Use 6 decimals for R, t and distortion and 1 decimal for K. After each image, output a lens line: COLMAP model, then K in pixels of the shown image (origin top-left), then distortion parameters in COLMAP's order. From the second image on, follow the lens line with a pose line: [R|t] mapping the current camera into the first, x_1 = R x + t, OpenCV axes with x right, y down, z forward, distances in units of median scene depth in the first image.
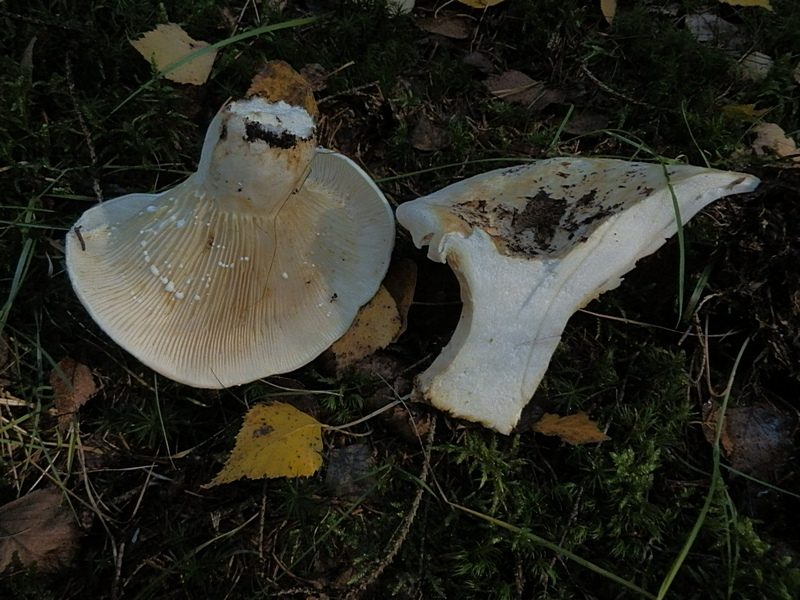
lens RADIAL K [[555.2, 0, 400.0], [0, 555.2, 300.0], [0, 0, 1]] dist [0.006674, 0.000415]
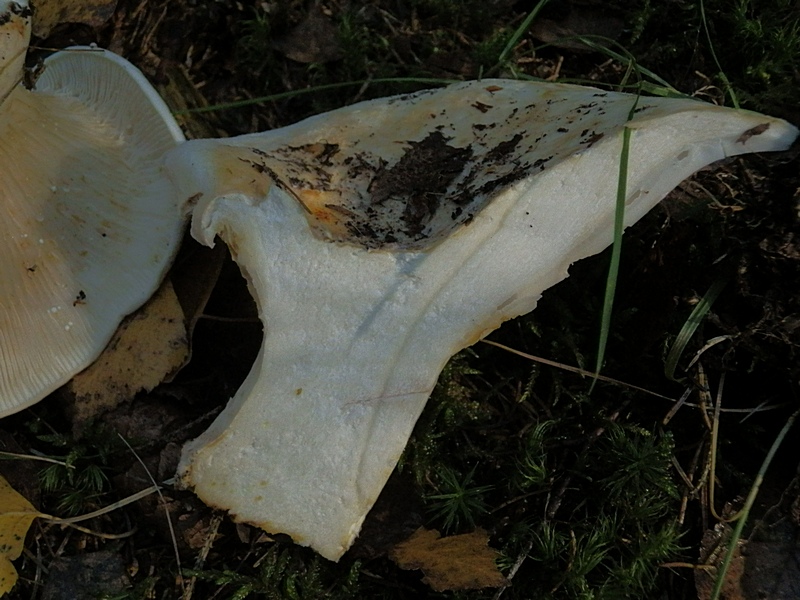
lens RADIAL K [[836.6, 0, 400.0], [0, 836.6, 300.0], [0, 0, 1]] dist [-0.052477, 0.018880]
pose [[0.995750, 0.063022, -0.067160, 0.291126], [-0.064080, 0.997851, -0.013712, -0.012732], [0.066152, 0.017957, 0.997648, 0.157707]]
